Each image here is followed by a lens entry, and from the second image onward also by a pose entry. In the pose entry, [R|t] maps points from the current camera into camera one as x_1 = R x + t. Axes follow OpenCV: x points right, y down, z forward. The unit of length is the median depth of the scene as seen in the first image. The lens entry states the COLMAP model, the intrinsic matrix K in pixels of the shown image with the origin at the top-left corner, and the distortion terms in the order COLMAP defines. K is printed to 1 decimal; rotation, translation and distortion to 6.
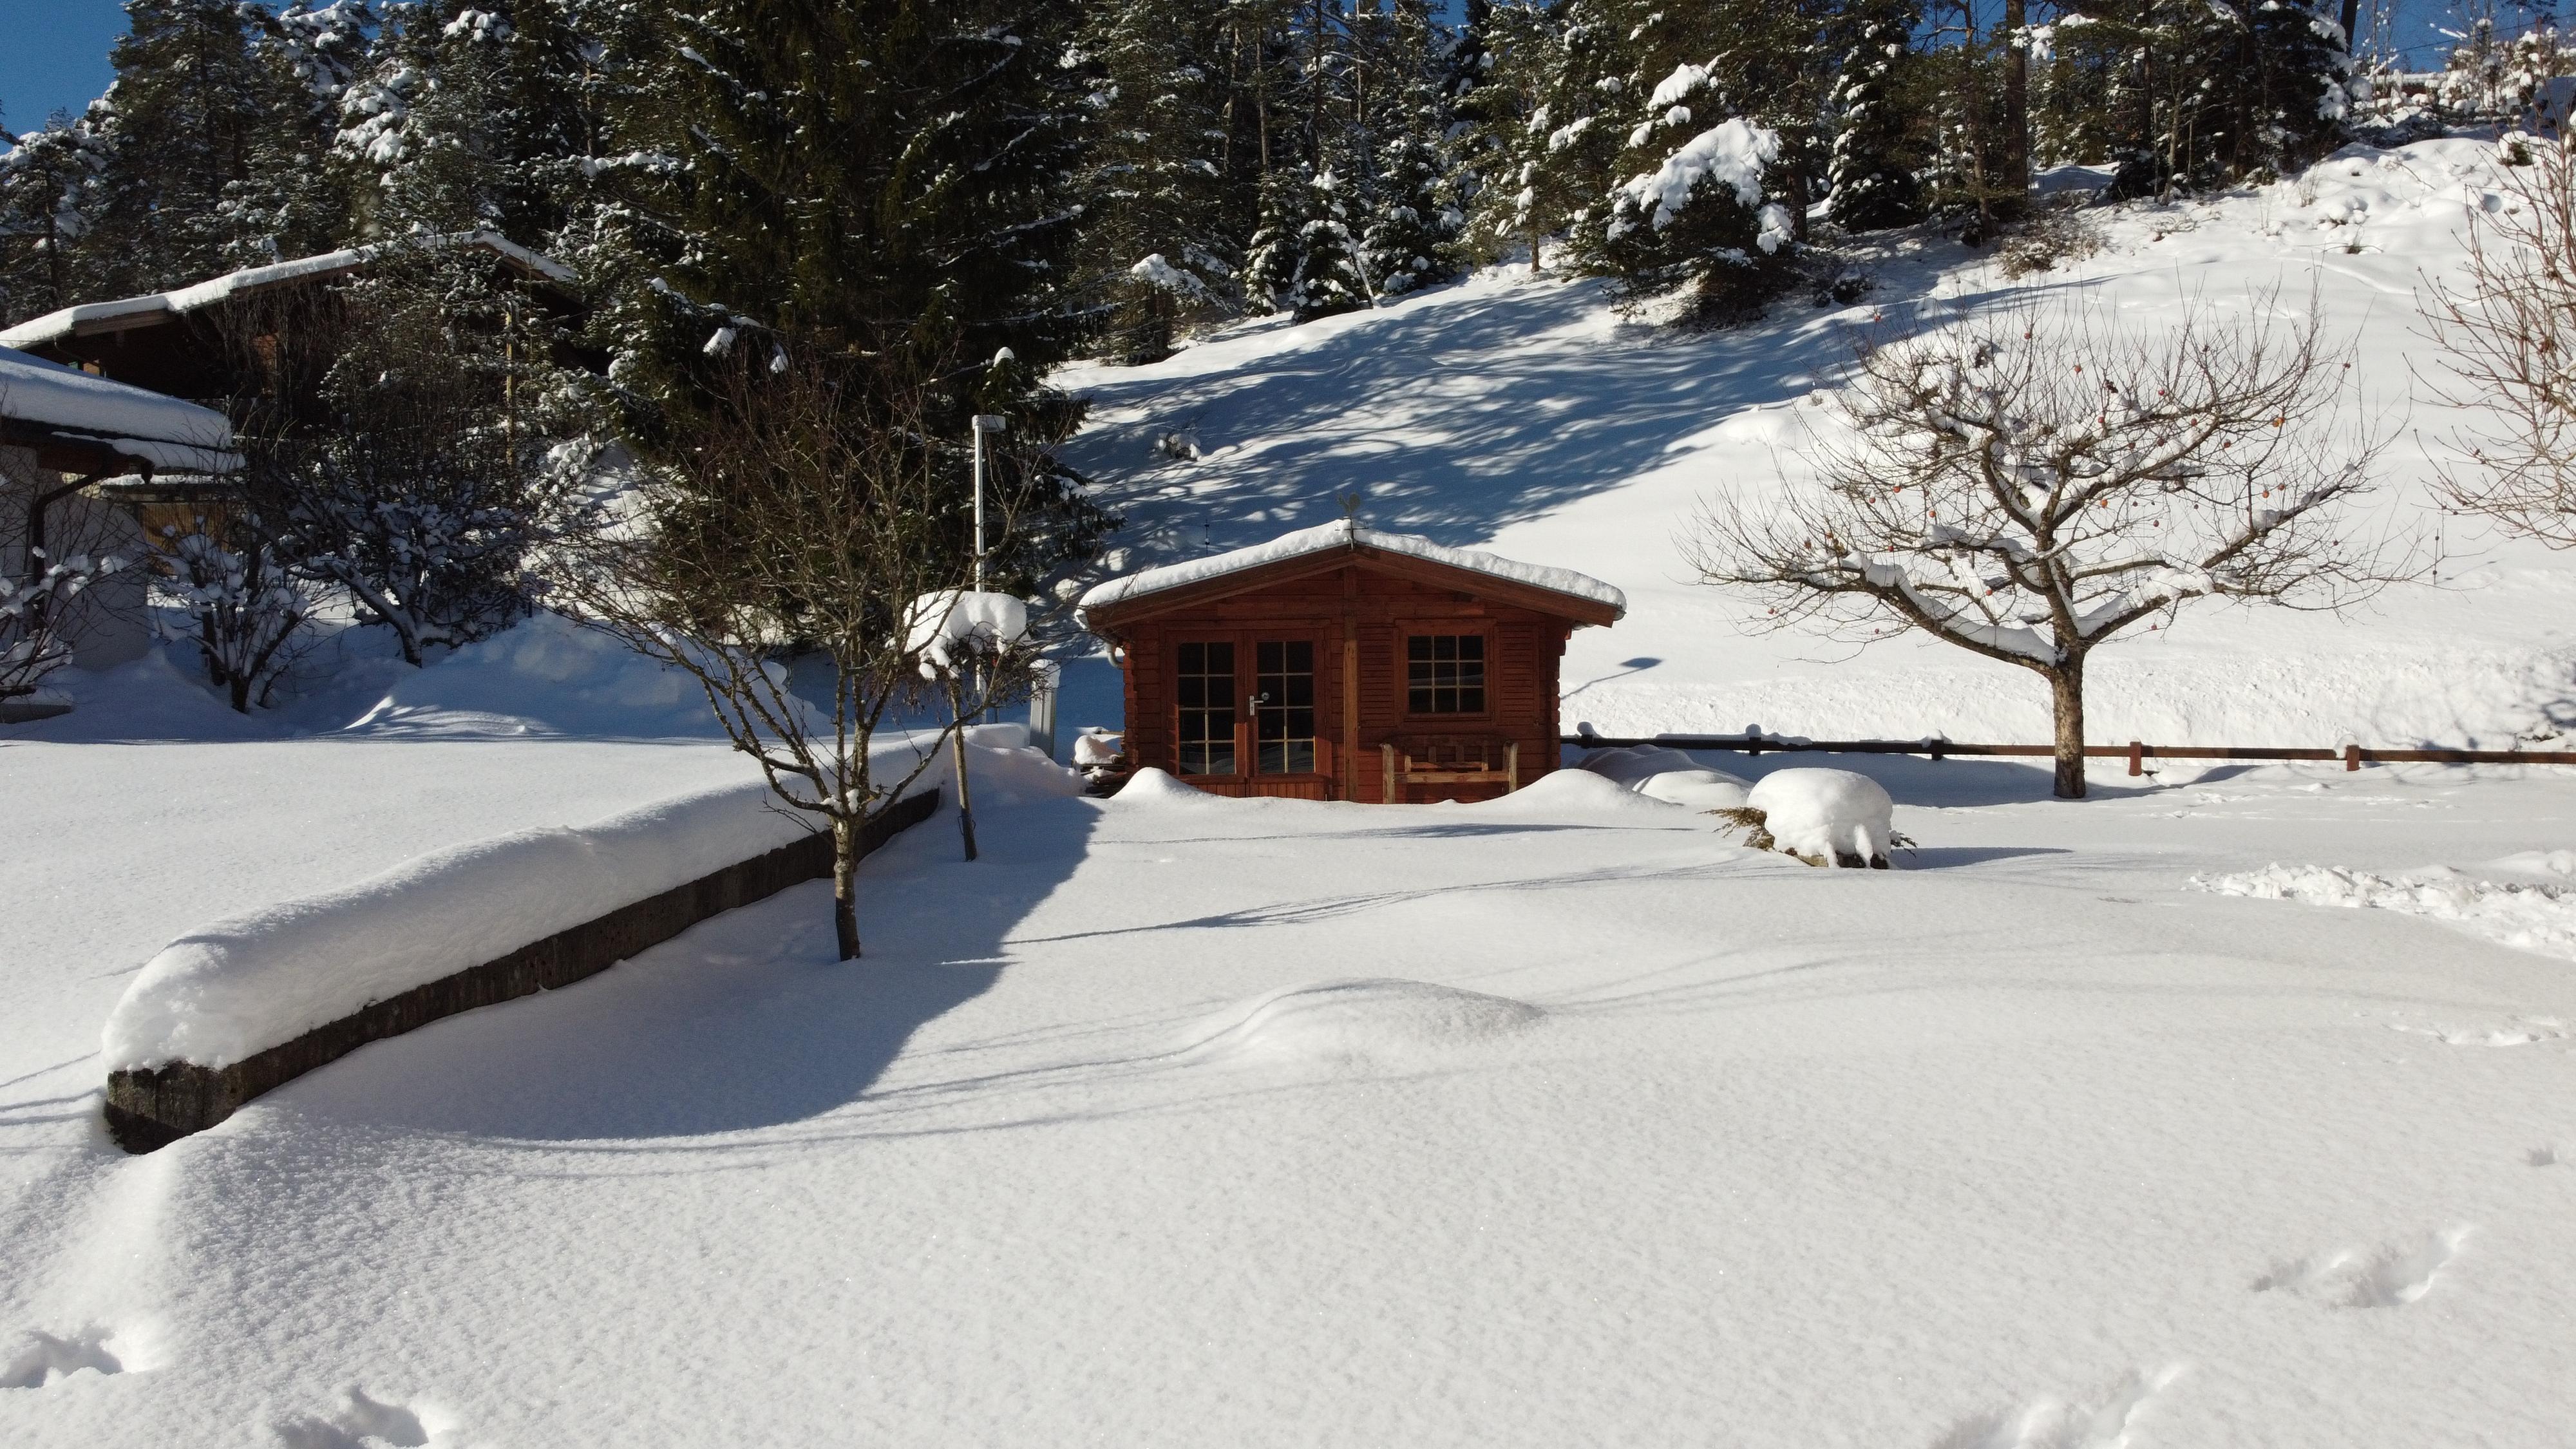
lens RADIAL K [[1910.8, 0, 1294.3], [0, 1910.8, 731.7], [0, 0, 1]] dist [0.005751, -0.017695]
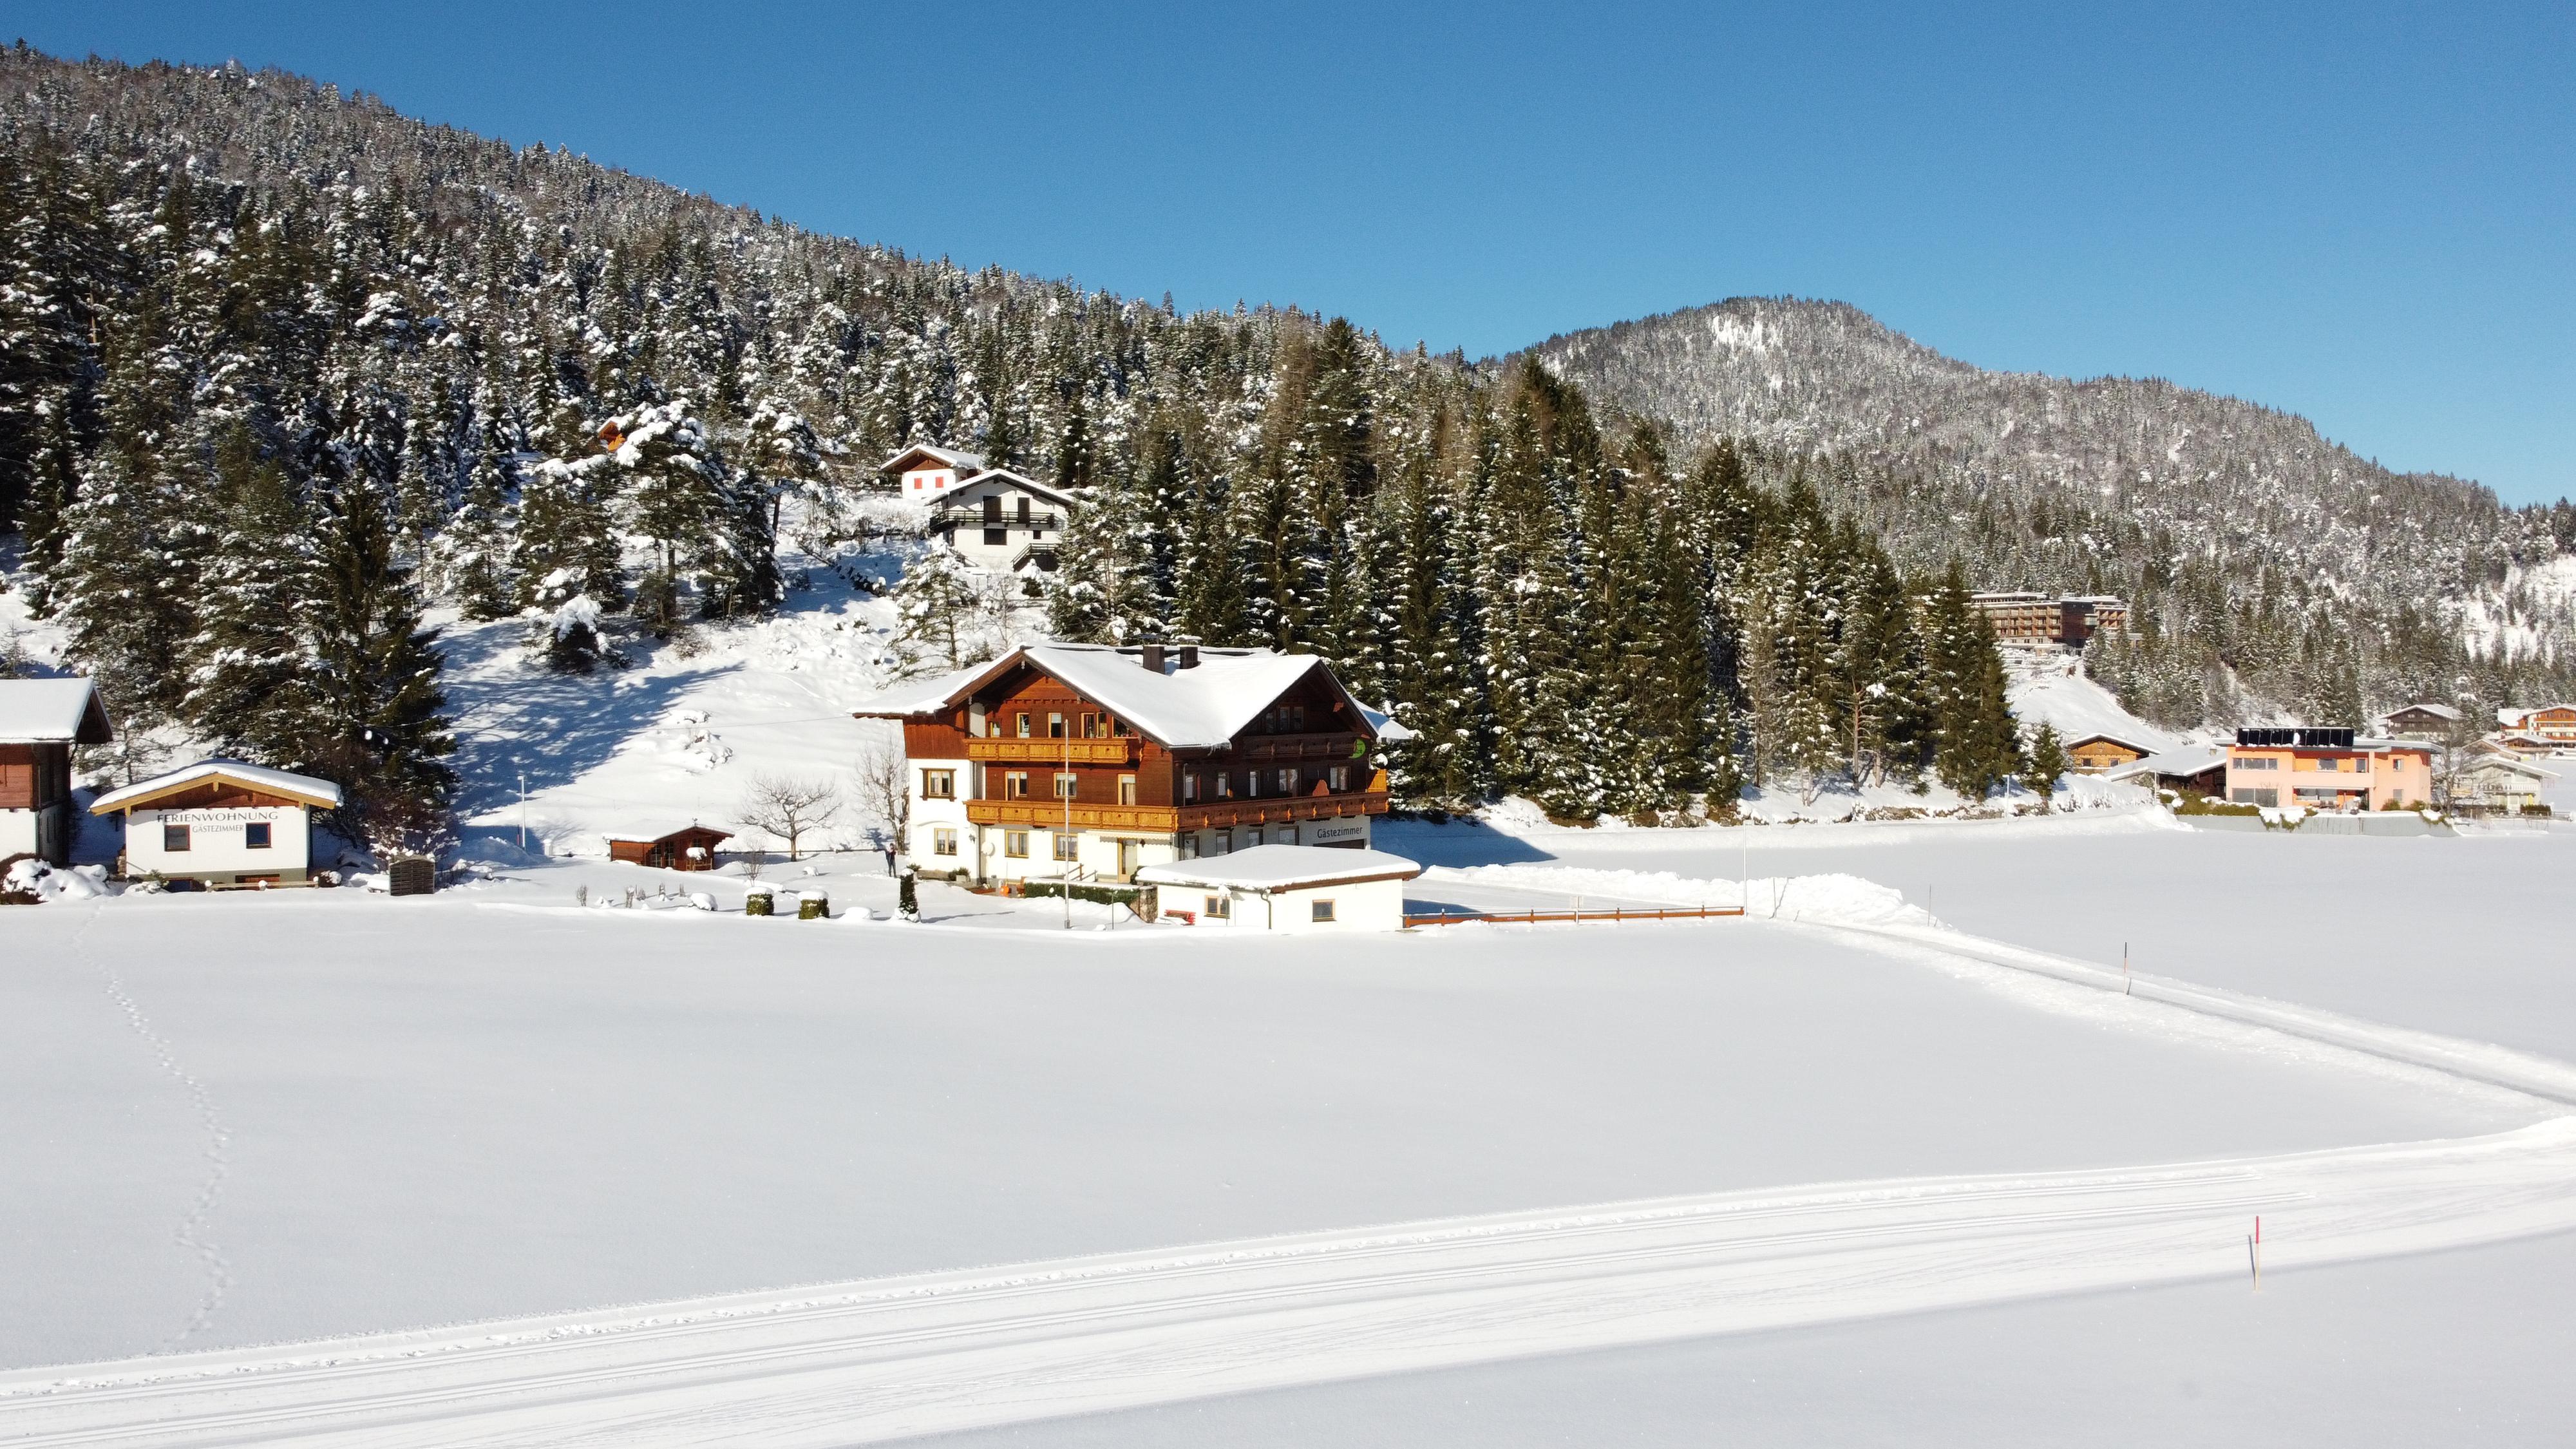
lens RADIAL K [[1910.8, 0, 1281.7], [0, 1910.8, 722.5], [0, 0, 1]] dist [0.005751, -0.017695]
pose [[0.668226, -0.008083, 0.743914, -1.311251], [0.010597, 0.999943, 0.001347, -0.171730], [-0.743883, 0.006983, 0.668274, -1.773230]]
